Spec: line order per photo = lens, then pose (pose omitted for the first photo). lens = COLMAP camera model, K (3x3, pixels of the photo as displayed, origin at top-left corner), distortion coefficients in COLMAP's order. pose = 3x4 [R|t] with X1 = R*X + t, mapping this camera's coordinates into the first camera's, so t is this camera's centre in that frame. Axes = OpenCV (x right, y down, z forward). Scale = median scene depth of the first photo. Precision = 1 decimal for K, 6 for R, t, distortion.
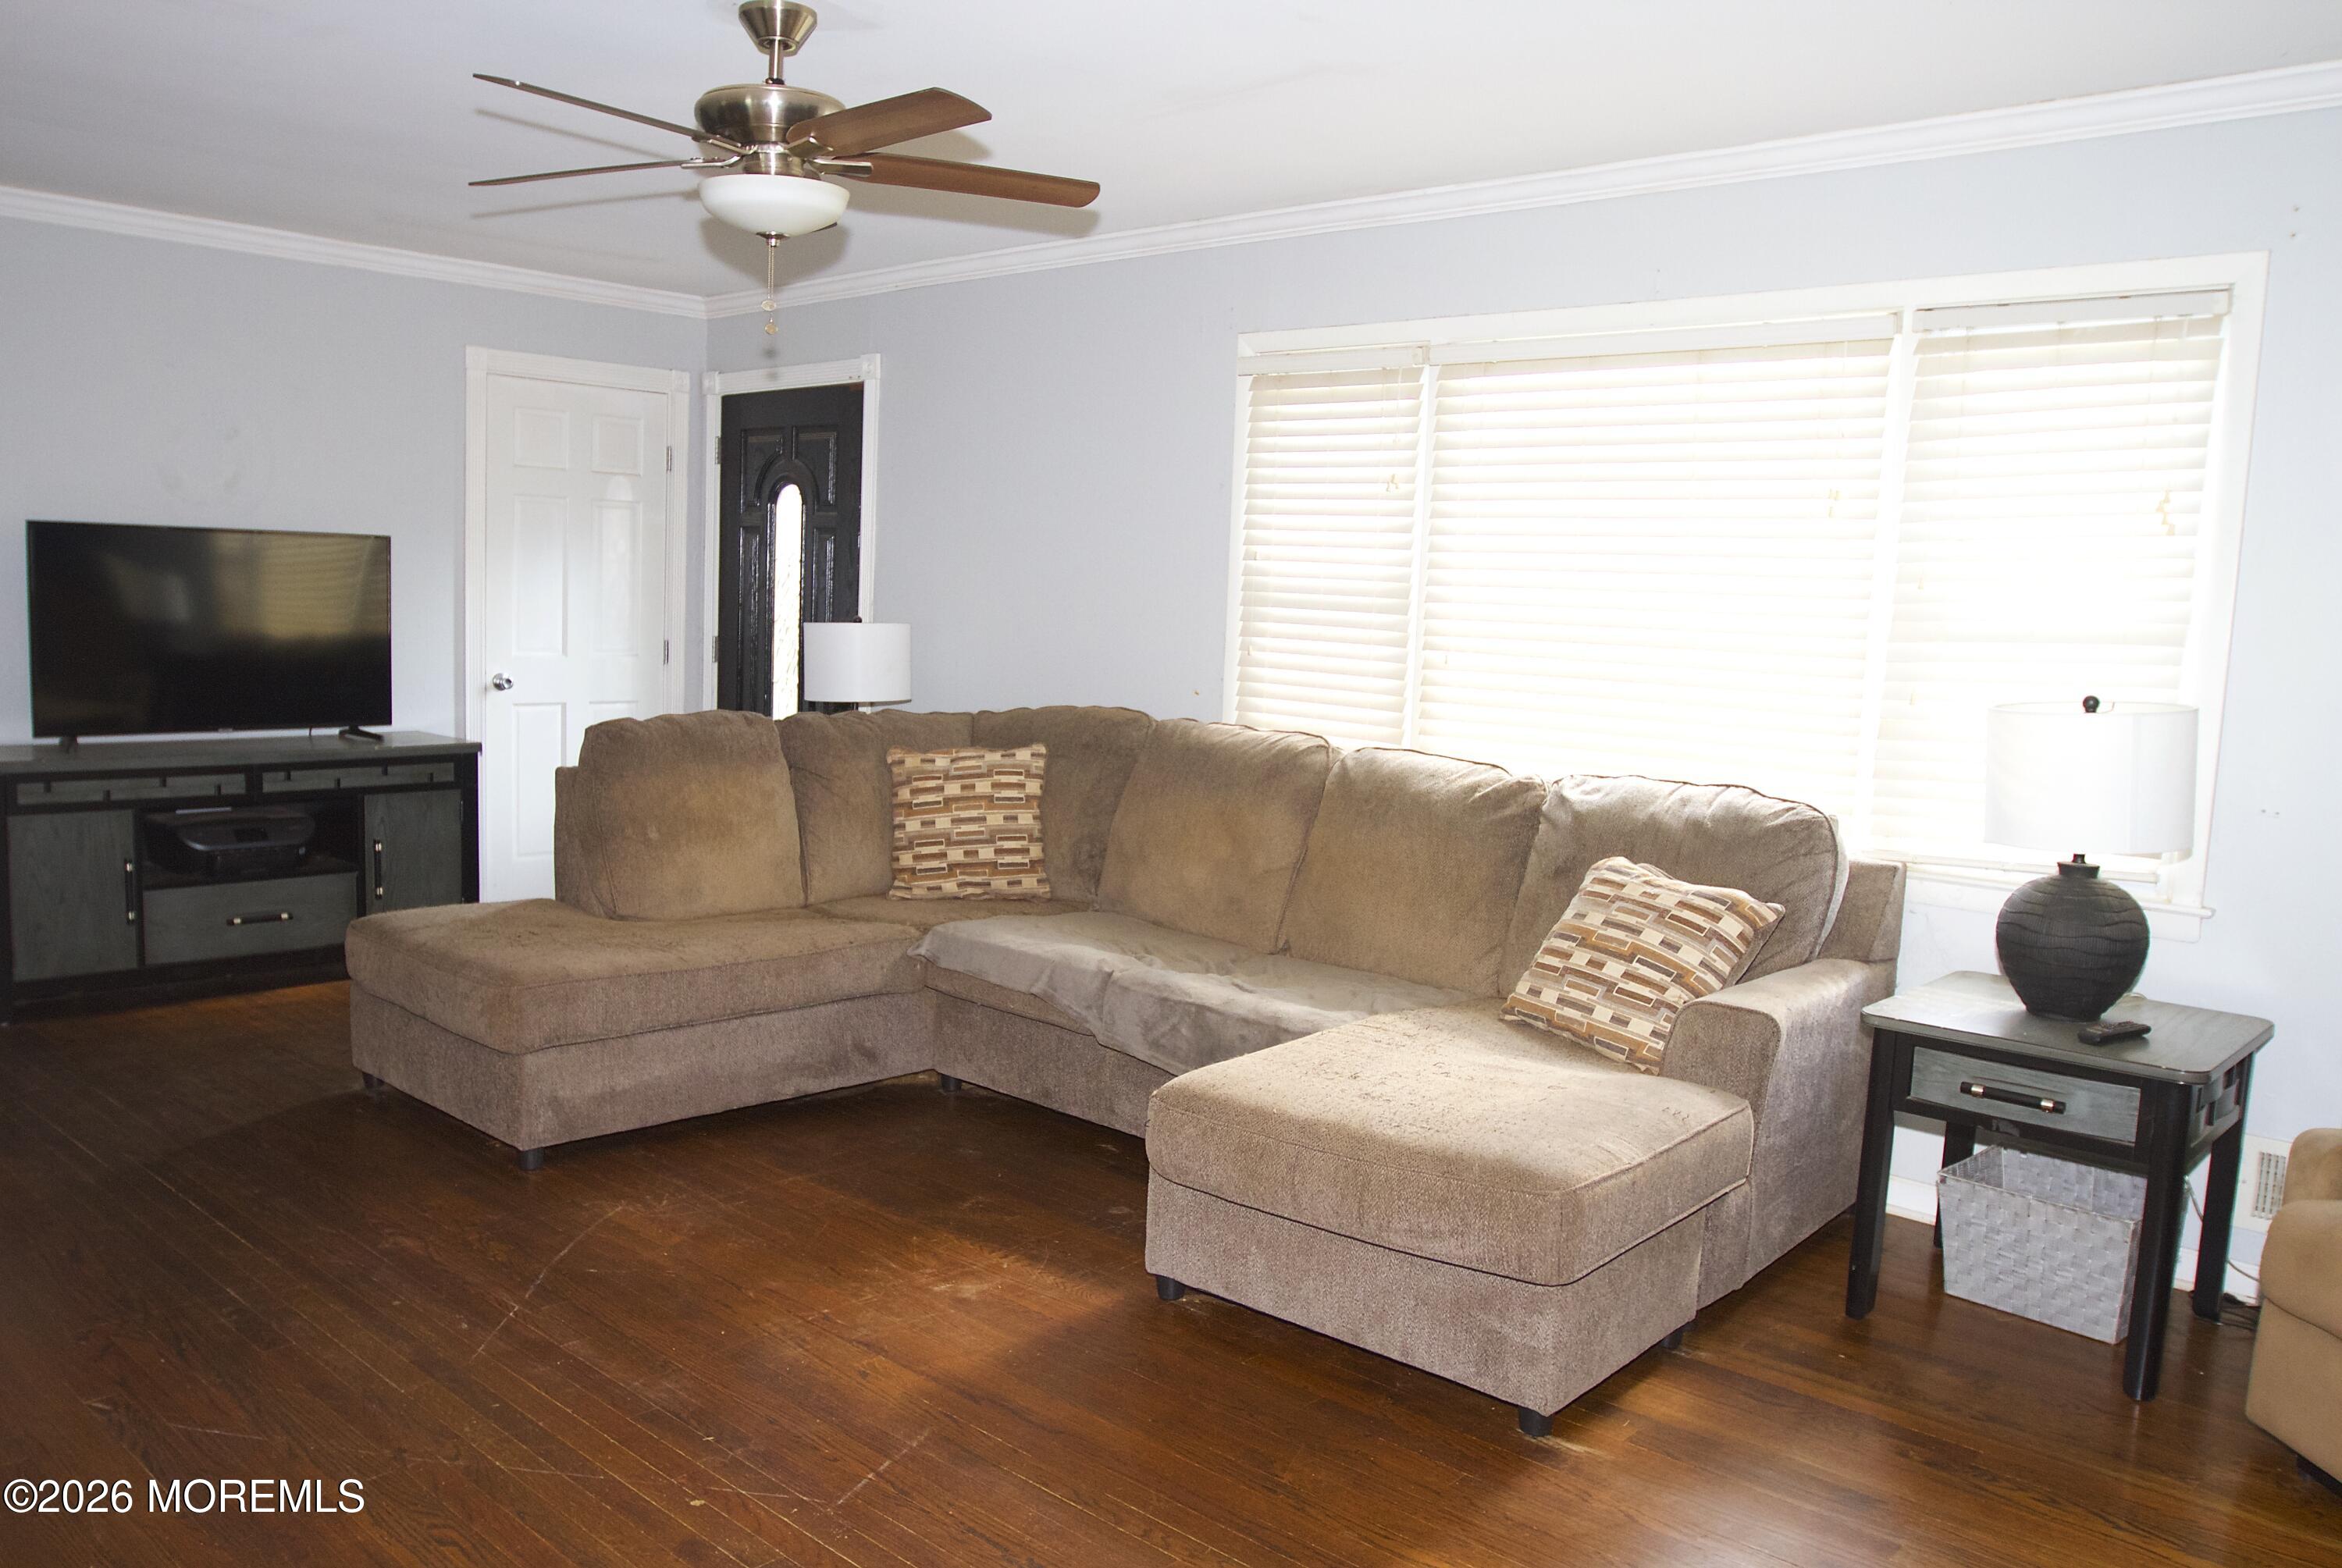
lens RADIAL K [[1723.4, 0, 1093.7], [0, 1723.4, 818.3], [0, 0, 1]] dist [-0.077752, 0.047902]
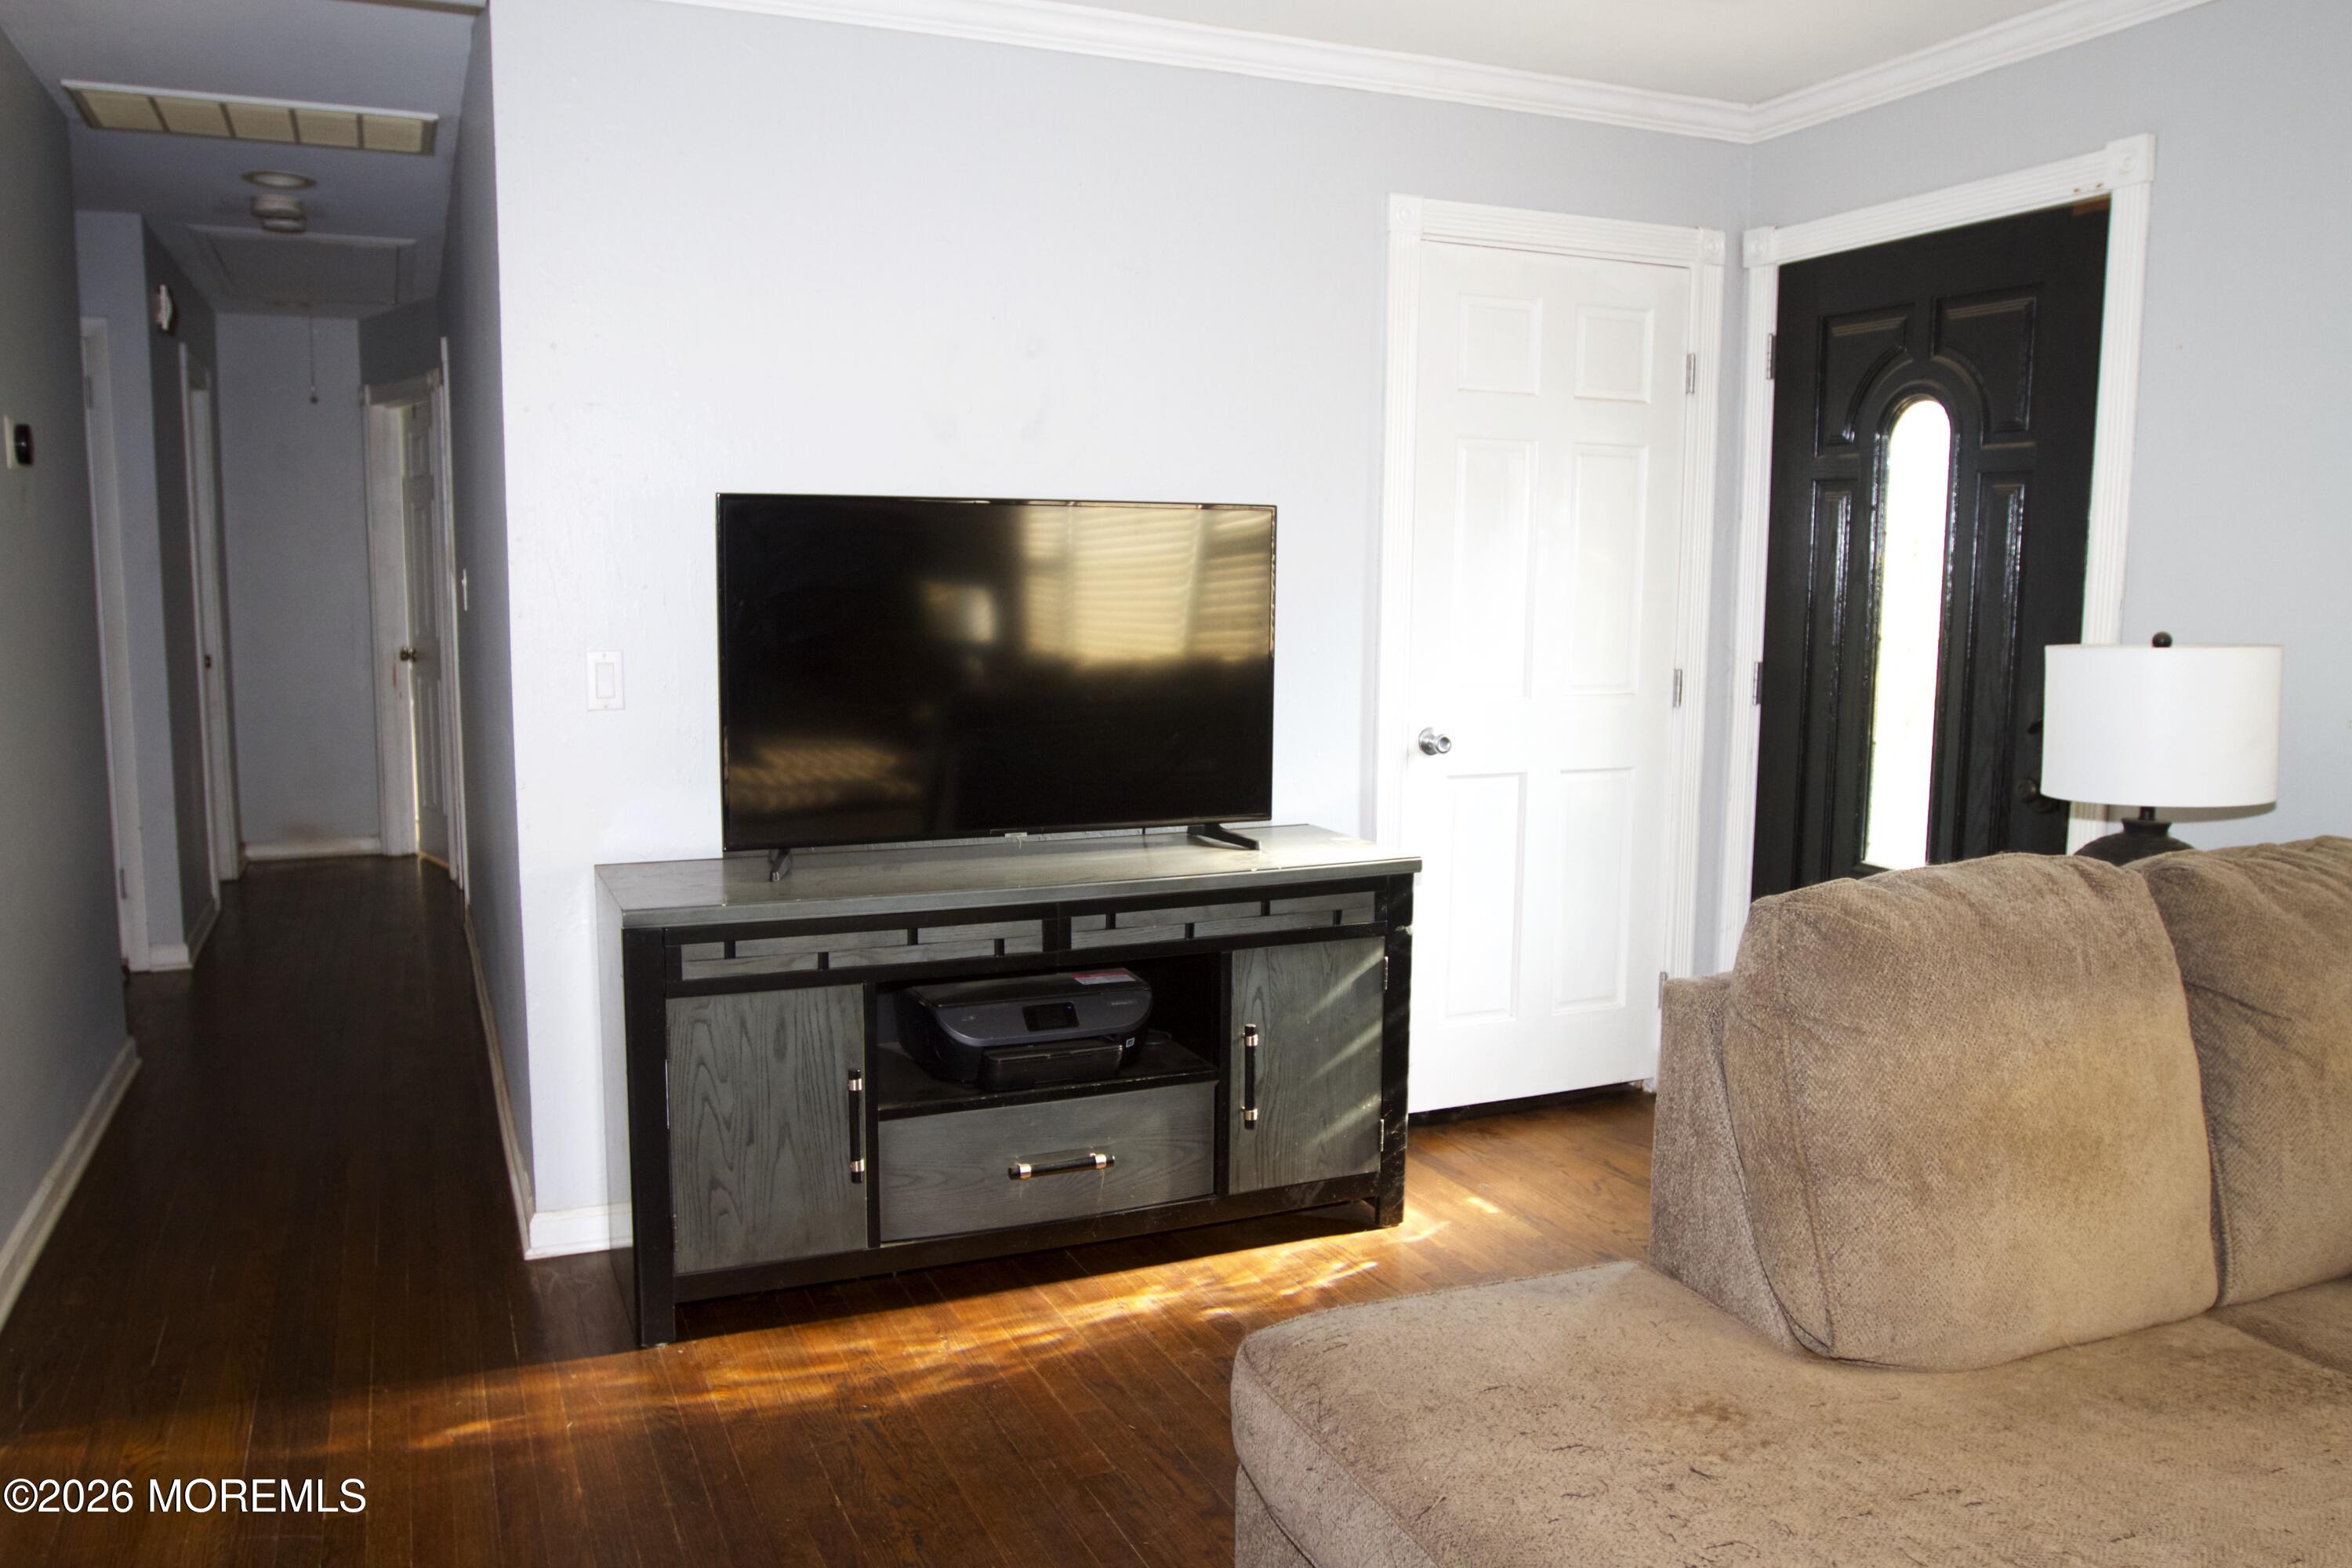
lens RADIAL K [[1730.9, 0, 1180.1], [0, 1730.9, 793.0], [0, 0, 1]] dist [-0.077752, 0.047902]
pose [[0.923313, 0.015558, -0.383732, -0.228107], [-0.020893, 0.999734, -0.009736, -0.063913], [0.383479, 0.017007, 0.923393, 0.465260]]
